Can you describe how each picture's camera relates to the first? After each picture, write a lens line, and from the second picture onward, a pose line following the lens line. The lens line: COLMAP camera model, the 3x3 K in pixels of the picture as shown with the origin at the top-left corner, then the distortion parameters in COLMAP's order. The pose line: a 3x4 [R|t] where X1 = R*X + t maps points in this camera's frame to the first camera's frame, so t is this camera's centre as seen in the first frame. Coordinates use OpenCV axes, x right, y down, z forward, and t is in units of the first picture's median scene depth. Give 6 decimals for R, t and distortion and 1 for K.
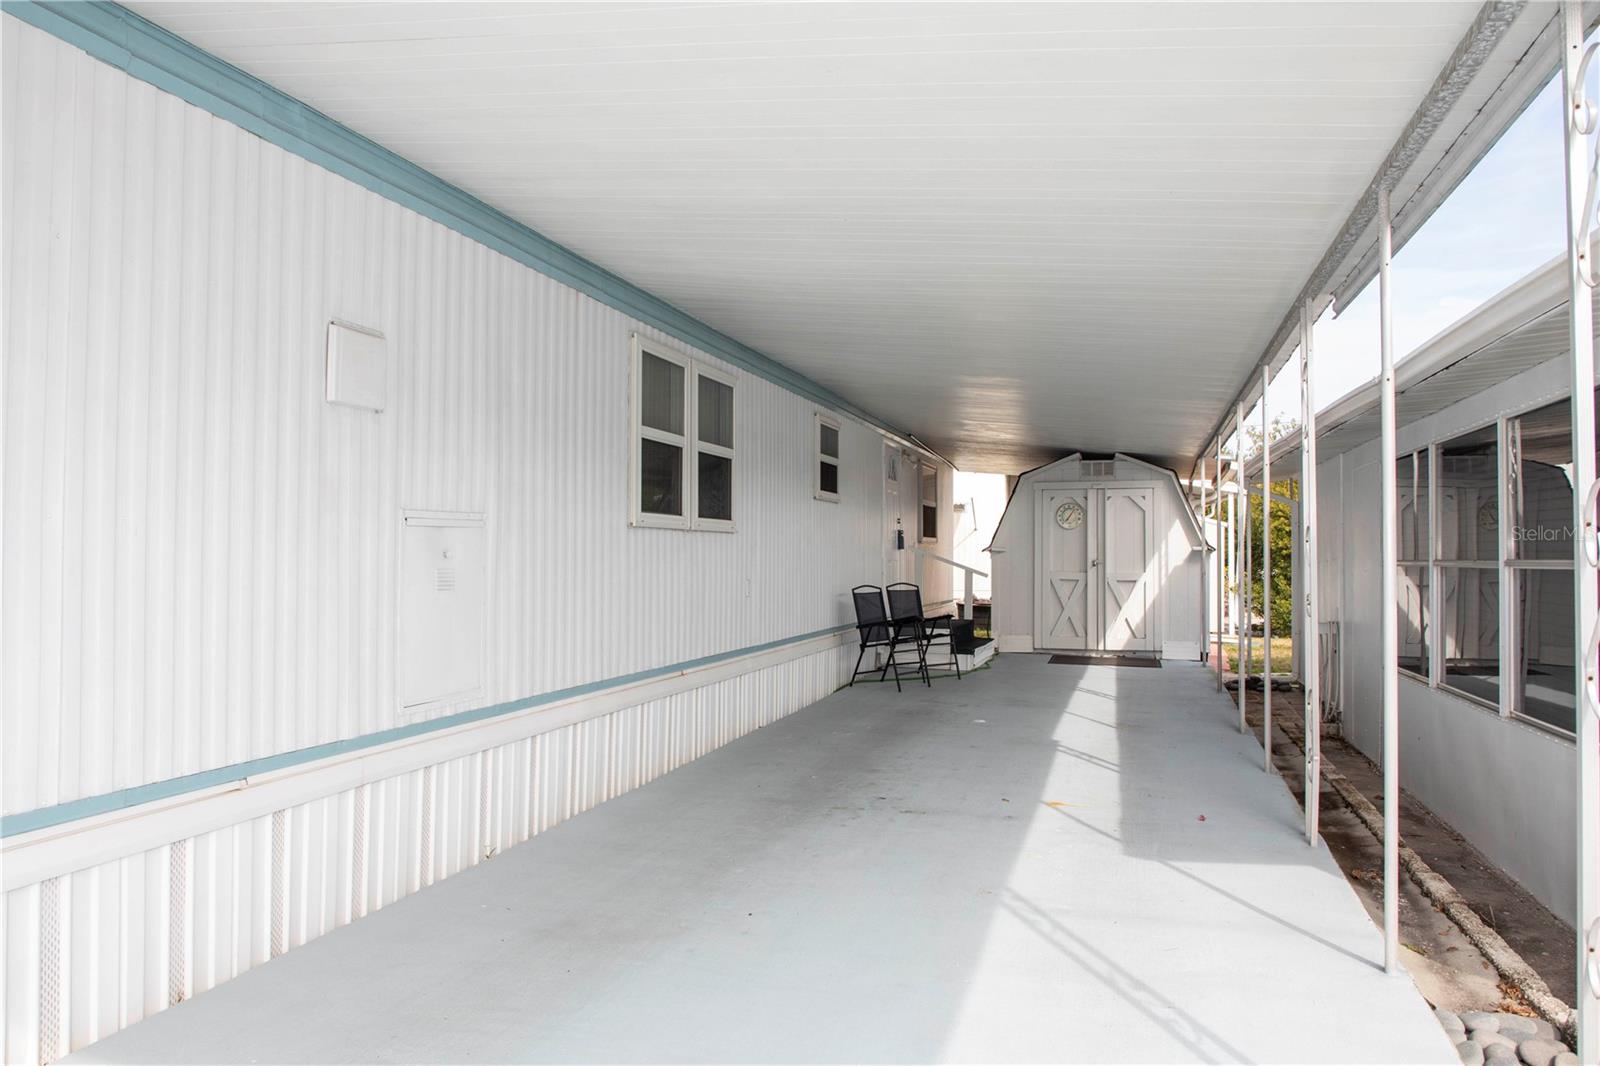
lens RADIAL K [[1093.9, 0, 790.6], [0, 1093.9, 529.7], [0, 0, 1]] dist [-0.068462, 0.026368]
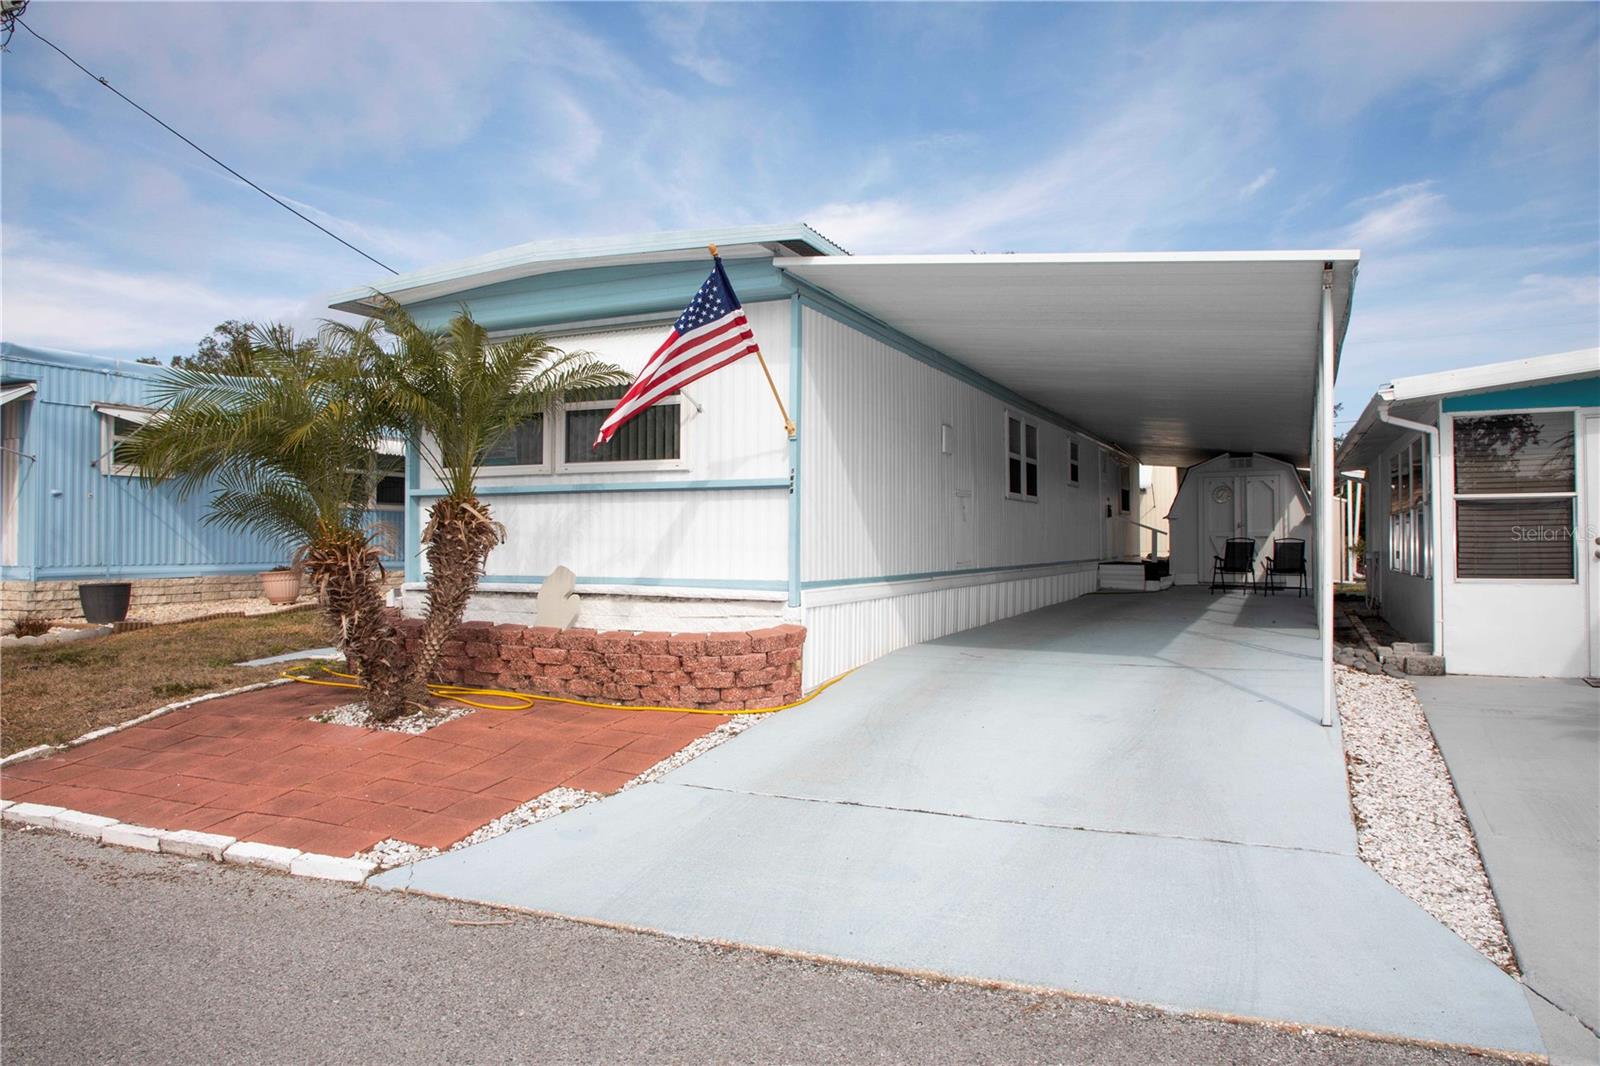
lens RADIAL K [[1093.9, 0, 814.7], [0, 1093.9, 534.3], [0, 0, 1]] dist [-0.068462, 0.026368]
pose [[0.992244, -0.012612, -0.123662, -0.124705], [0.014057, 0.999843, 0.010815, 0.019381], [0.123507, -0.012470, 0.992265, -0.590590]]
